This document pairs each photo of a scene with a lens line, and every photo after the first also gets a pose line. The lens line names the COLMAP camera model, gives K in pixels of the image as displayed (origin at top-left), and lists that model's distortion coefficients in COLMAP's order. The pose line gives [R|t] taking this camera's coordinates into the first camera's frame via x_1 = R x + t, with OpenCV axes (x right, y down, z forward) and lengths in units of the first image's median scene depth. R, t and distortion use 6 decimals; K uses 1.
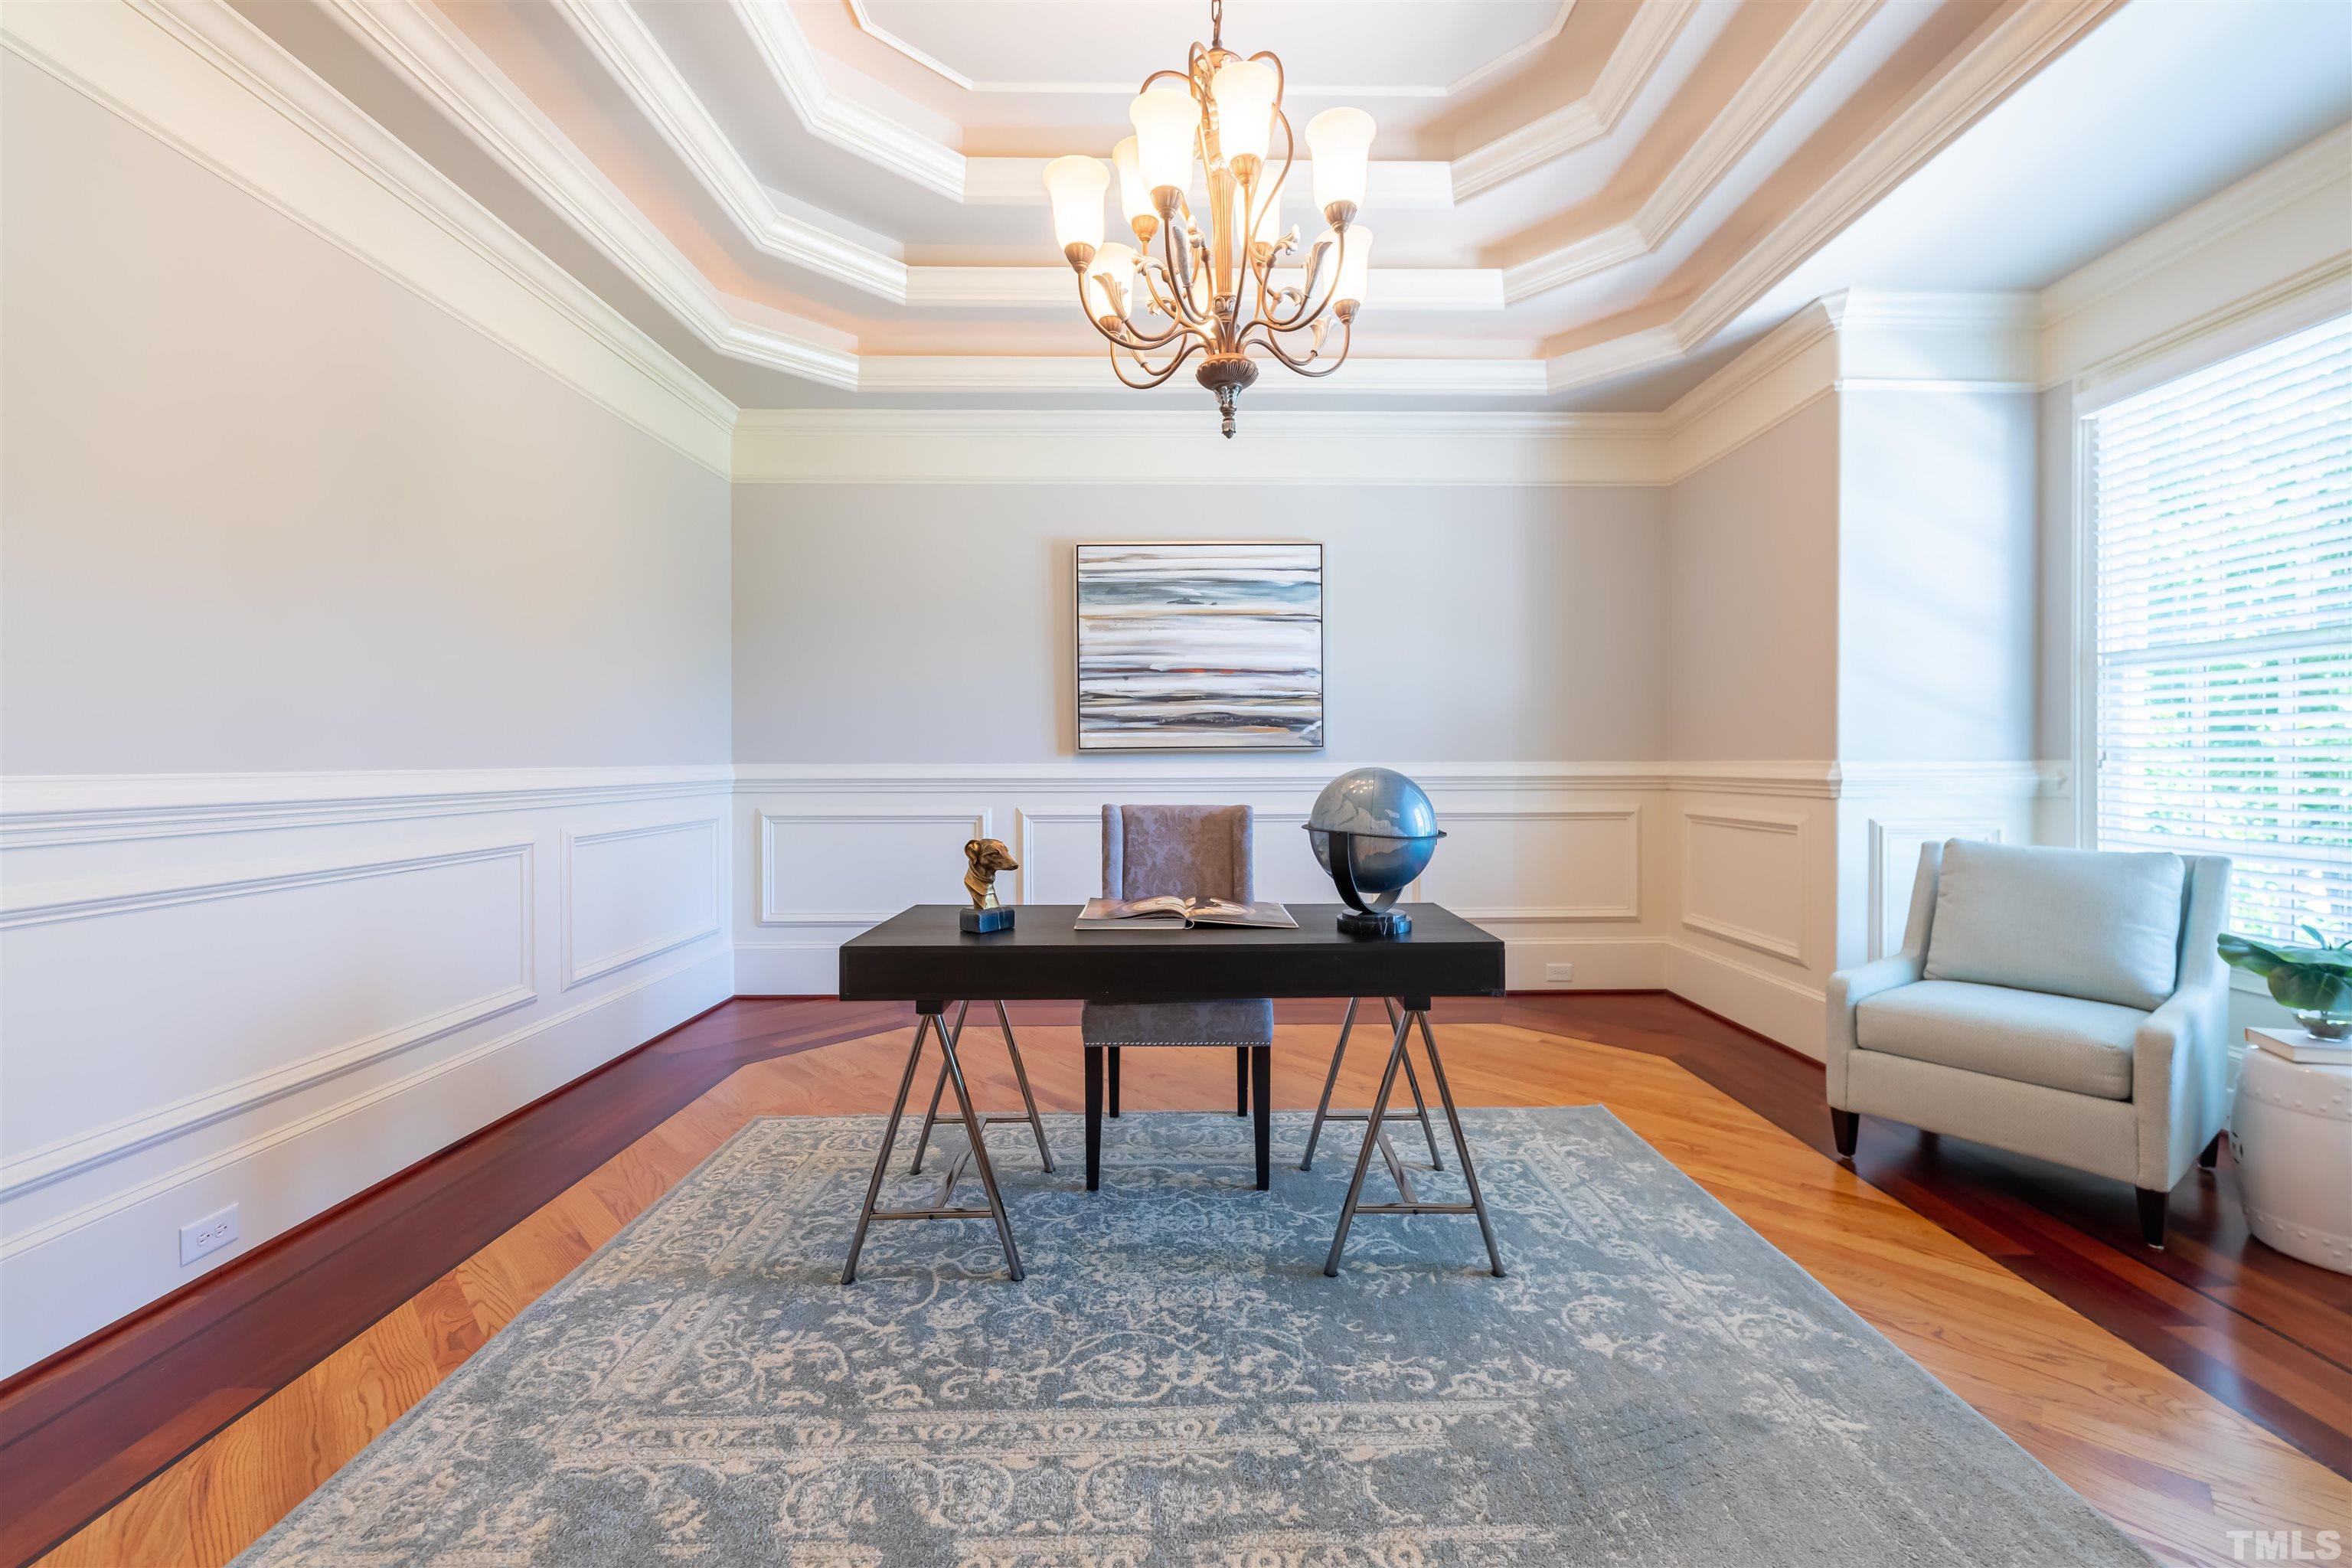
lens RADIAL K [[949.3, 0, 1184.4], [0, 949.3, 781.2], [0, 0, 1]] dist [0.005360, -0.000824]
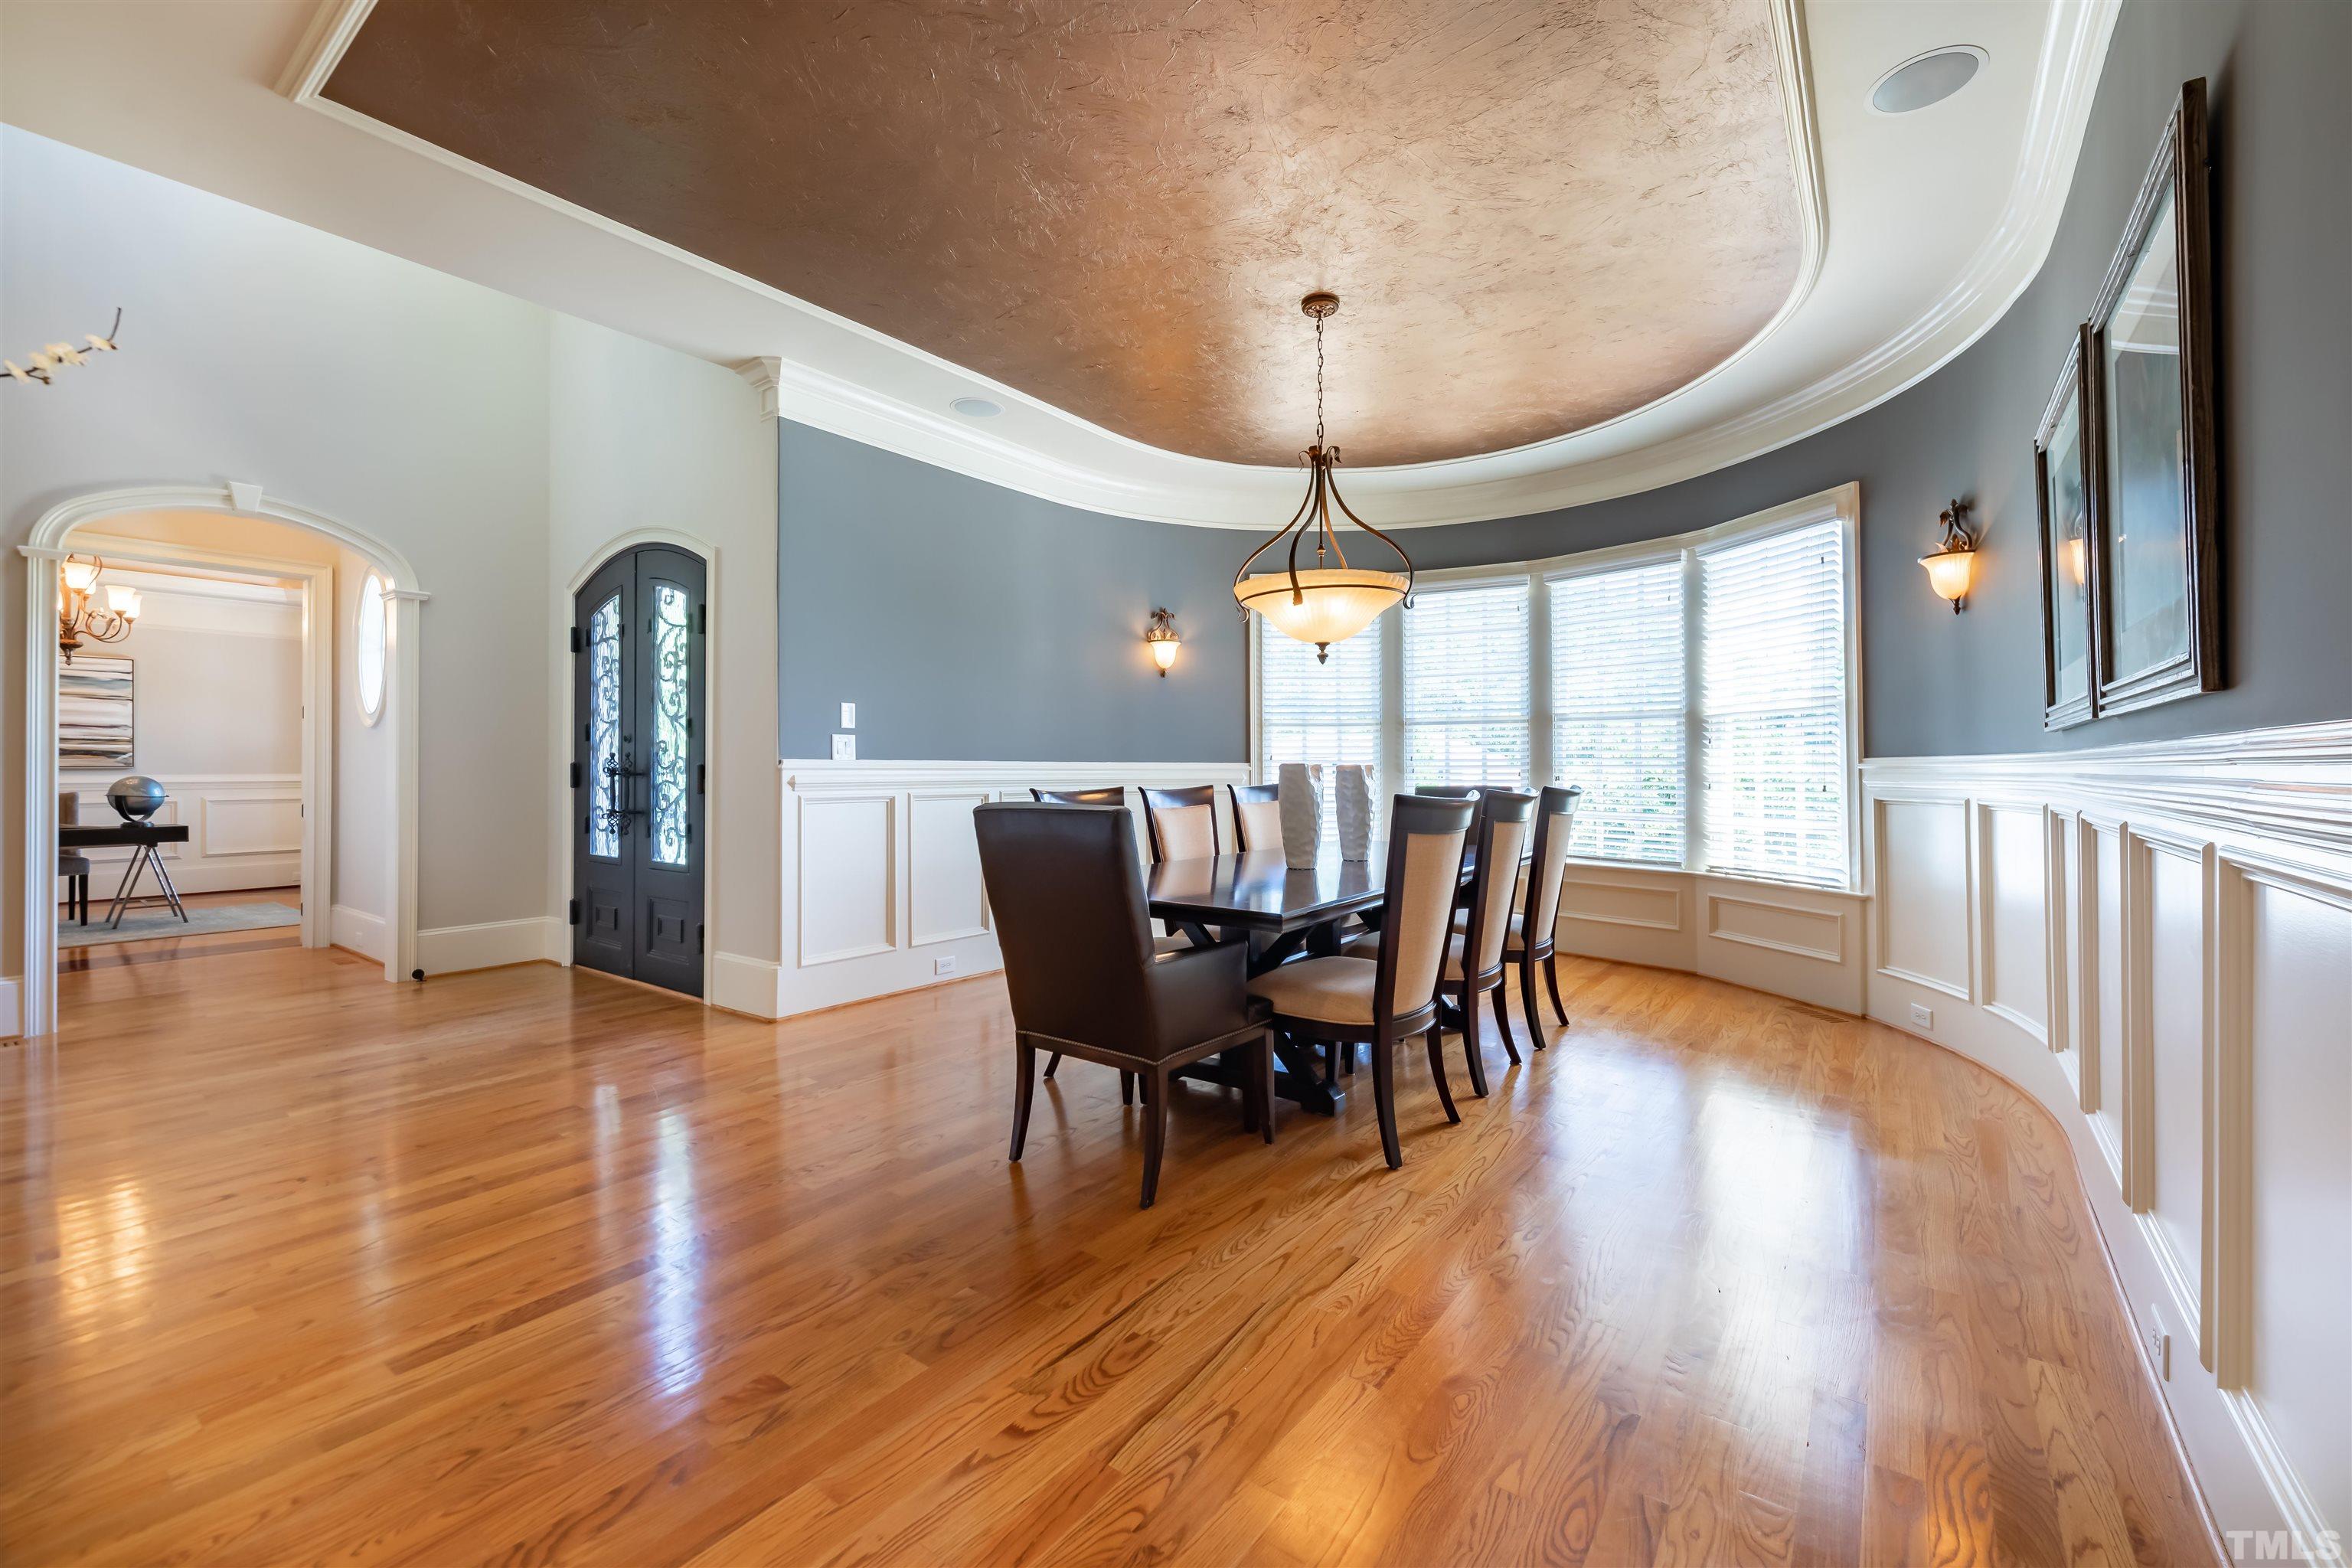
lens RADIAL K [[949.3, 0, 1172.3], [0, 949.3, 776.1], [0, 0, 1]] dist [0.005360, -0.000824]
pose [[0.596056, 0.012391, 0.802847, -0.301006], [0.006392, 0.999776, -0.020177, 0.071835], [-0.802917, 0.017159, 0.595843, -3.677434]]
